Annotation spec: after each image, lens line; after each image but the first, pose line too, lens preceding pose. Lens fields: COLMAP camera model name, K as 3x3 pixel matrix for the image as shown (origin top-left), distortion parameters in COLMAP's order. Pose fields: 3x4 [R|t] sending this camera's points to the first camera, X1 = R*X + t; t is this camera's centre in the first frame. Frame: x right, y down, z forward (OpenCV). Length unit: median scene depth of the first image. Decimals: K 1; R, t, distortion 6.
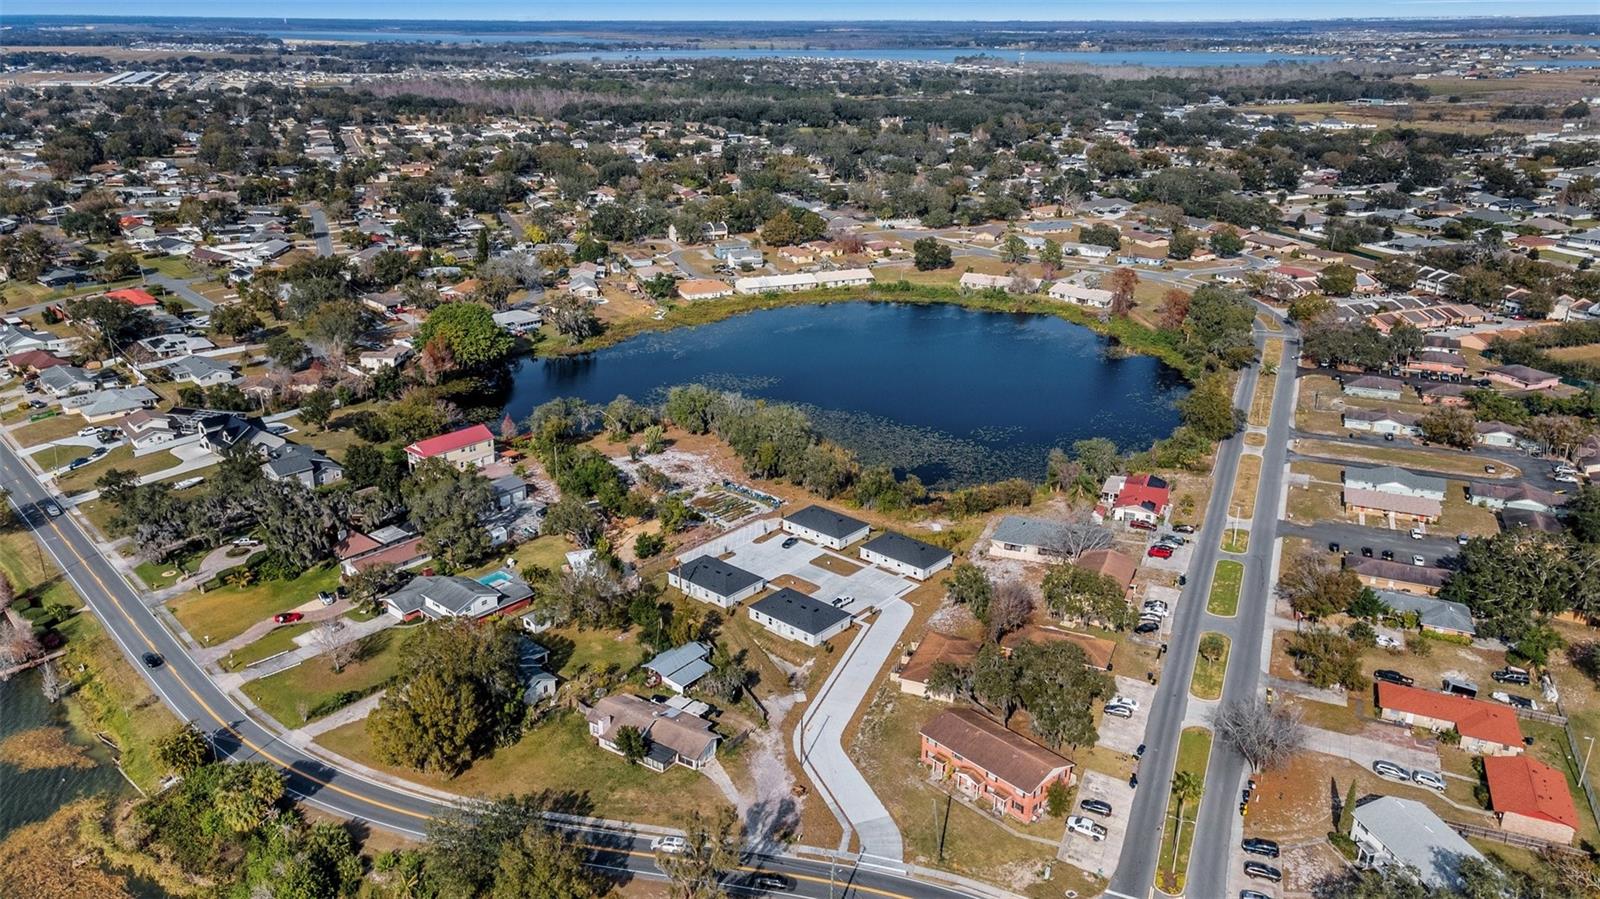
lens RADIAL K [[1160.4, 0, 800.0], [0, 1160.4, 449.5], [0, 0, 1]] dist [0.033479, 0.008210]
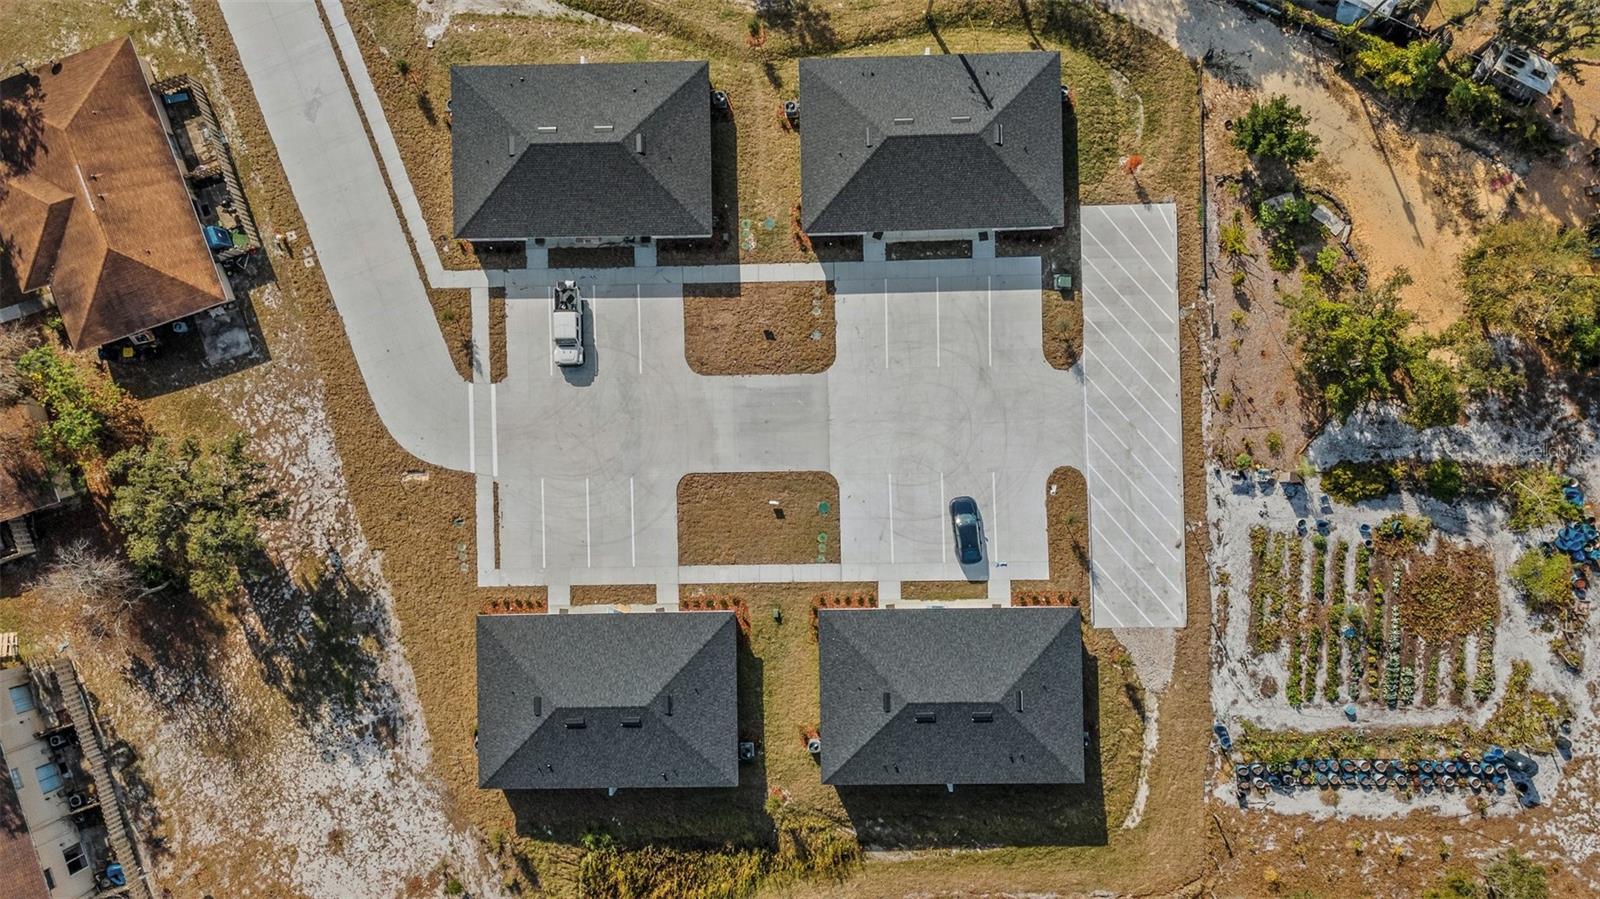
lens RADIAL K [[1156.9, 0, 800.0], [0, 1156.9, 449.5], [0, 0, 1]] dist [0.039721, 0.006161]
pose [[-0.743399, 0.668849, 0.000272, 0.009201], [-0.215056, -0.239411, 0.946802, -0.191150], [0.633332, 0.703792, 0.321818, 0.864348]]
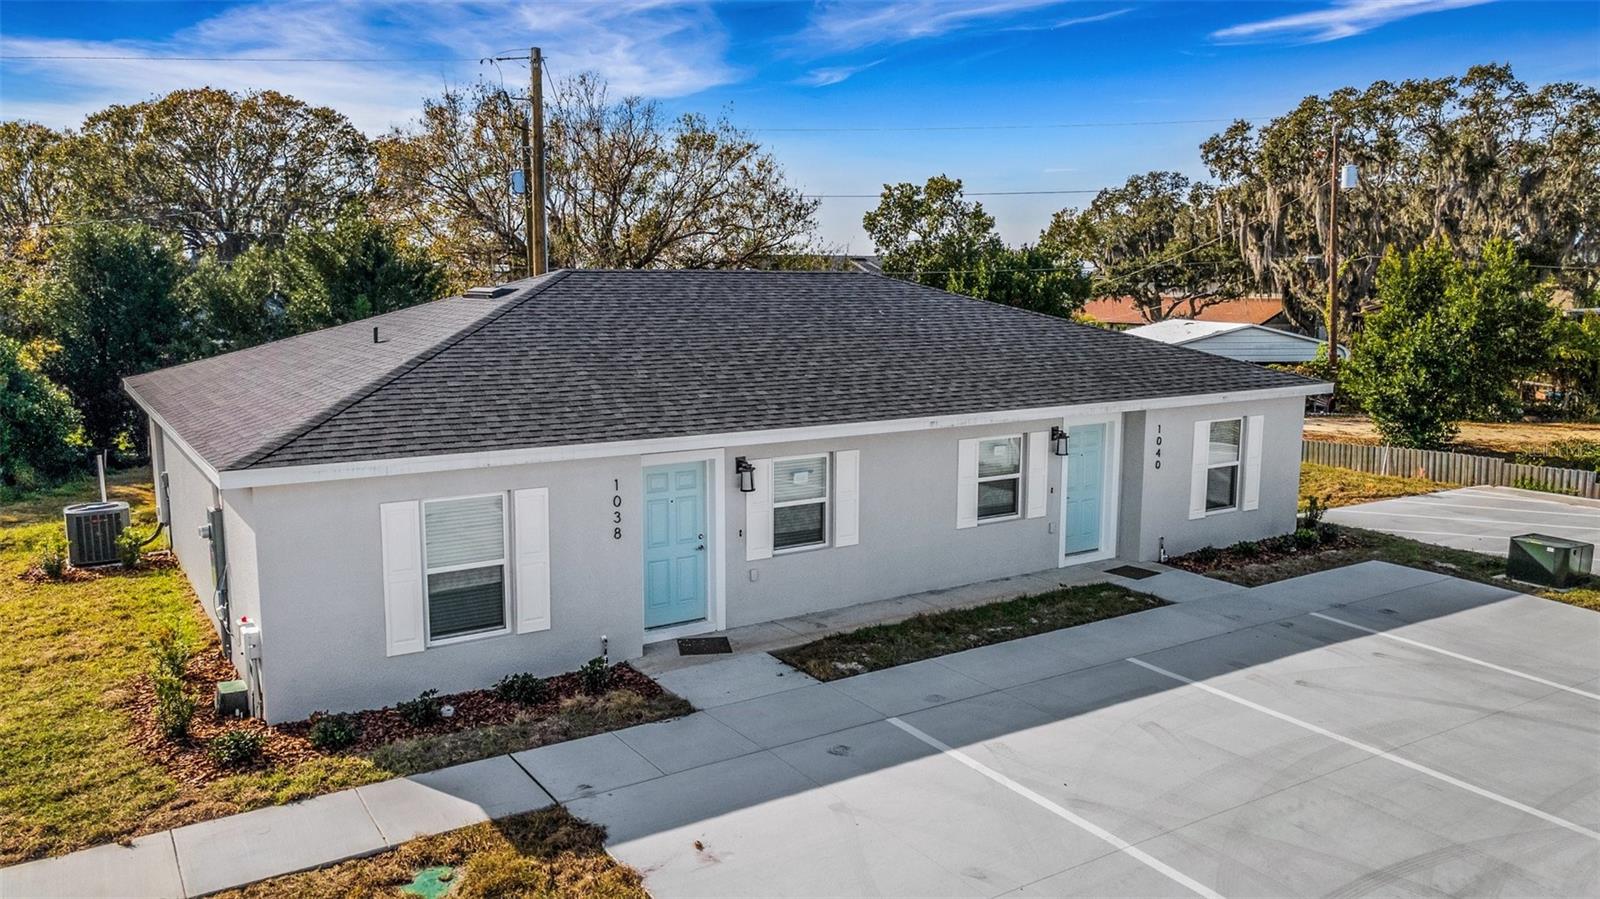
lens RADIAL K [[1160.4, 0, 800.0], [0, 1160.4, 449.5], [0, 0, 1]] dist [0.033479, 0.008210]
pose [[-0.274518, 0.123925, -0.953563, 0.005122], [-0.334645, 0.917359, 0.215560, 0.085734], [0.901473, 0.378280, -0.210361, 0.947639]]
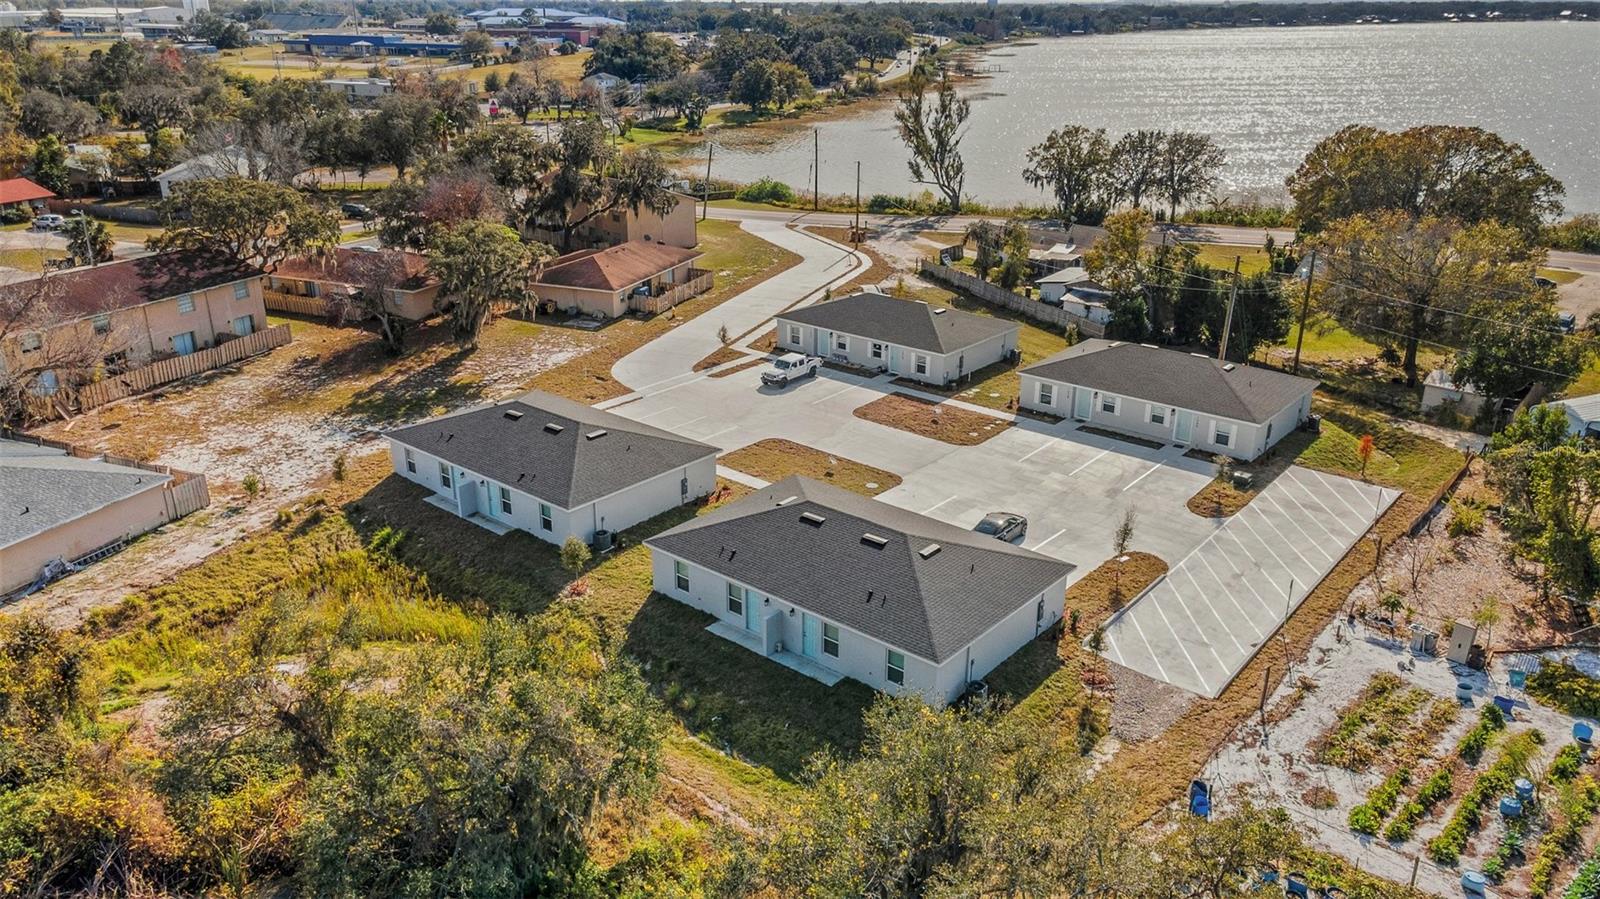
lens RADIAL K [[1160.4, 0, 800.0], [0, 1160.4, 449.5], [0, 0, 1]] dist [0.033479, 0.008210]
pose [[-0.999683, -0.012852, -0.021655, 0.037420], [-0.023896, 0.755374, 0.654859, -0.088375], [0.007941, 0.655168, -0.755441, 1.174481]]
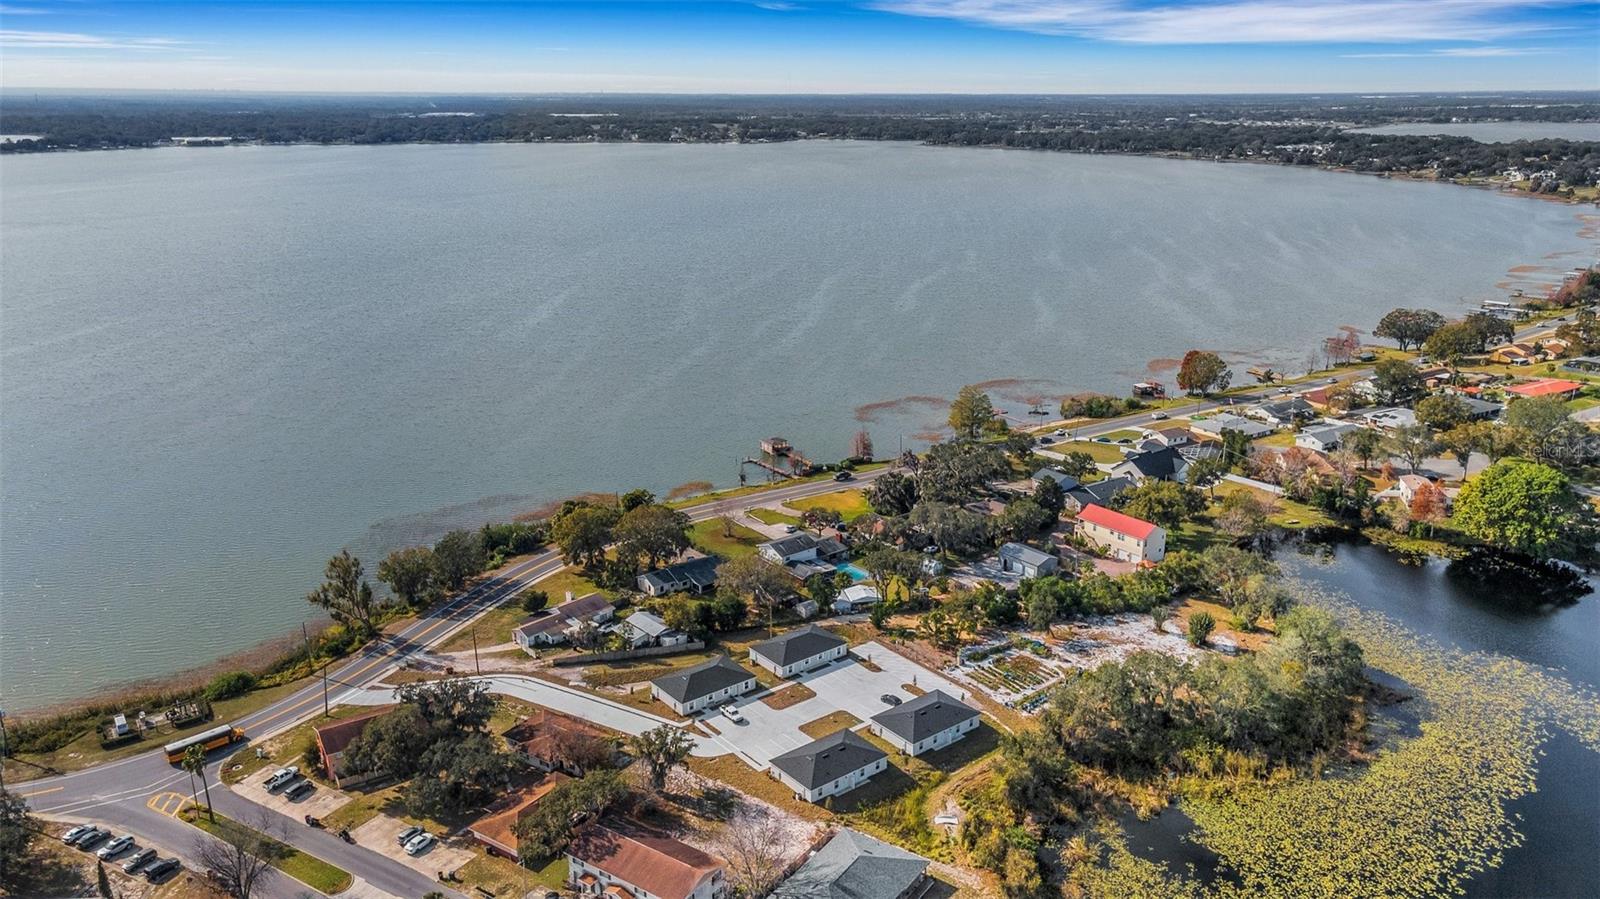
lens RADIAL K [[1156.9, 0, 800.0], [0, 1156.9, 449.5], [0, 0, 1]] dist [0.039721, 0.006161]
pose [[-0.187236, 0.271531, -0.944041, 0.751022], [-0.333685, 0.886310, 0.321107, -0.329938], [0.923903, 0.375135, -0.075343, 0.937546]]
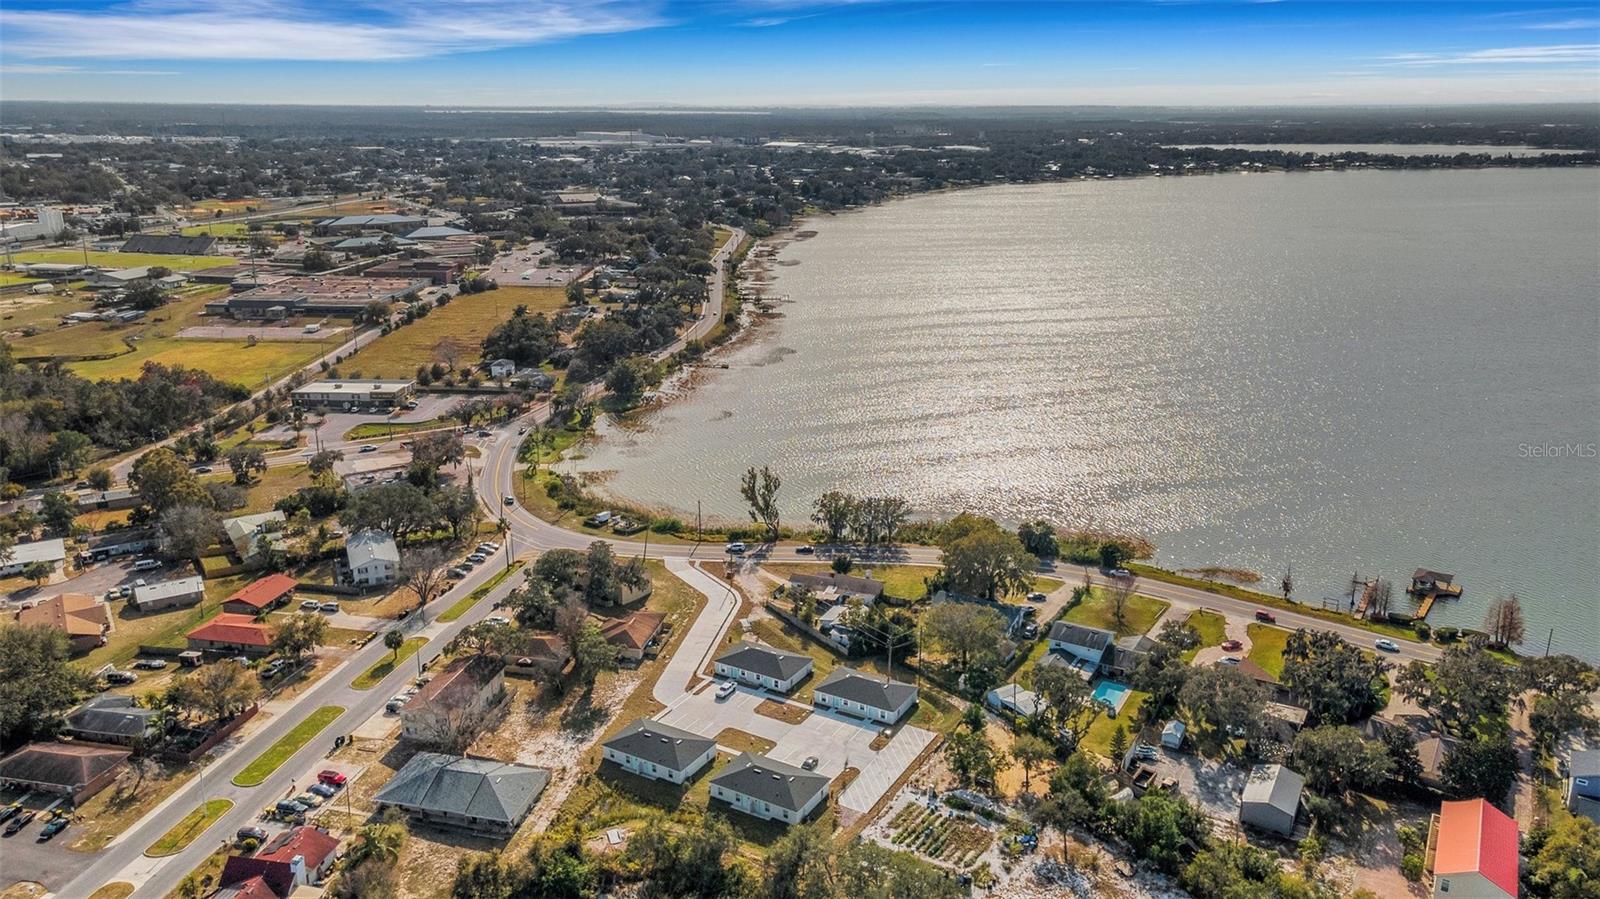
lens RADIAL K [[1160.4, 0, 800.0], [0, 1160.4, 449.5], [0, 0, 1]] dist [0.033479, 0.008210]
pose [[-0.981620, 0.033331, -0.187912, 0.136308], [-0.084047, 0.808504, 0.582459, -0.541189], [0.171341, 0.587547, -0.790842, 1.494182]]
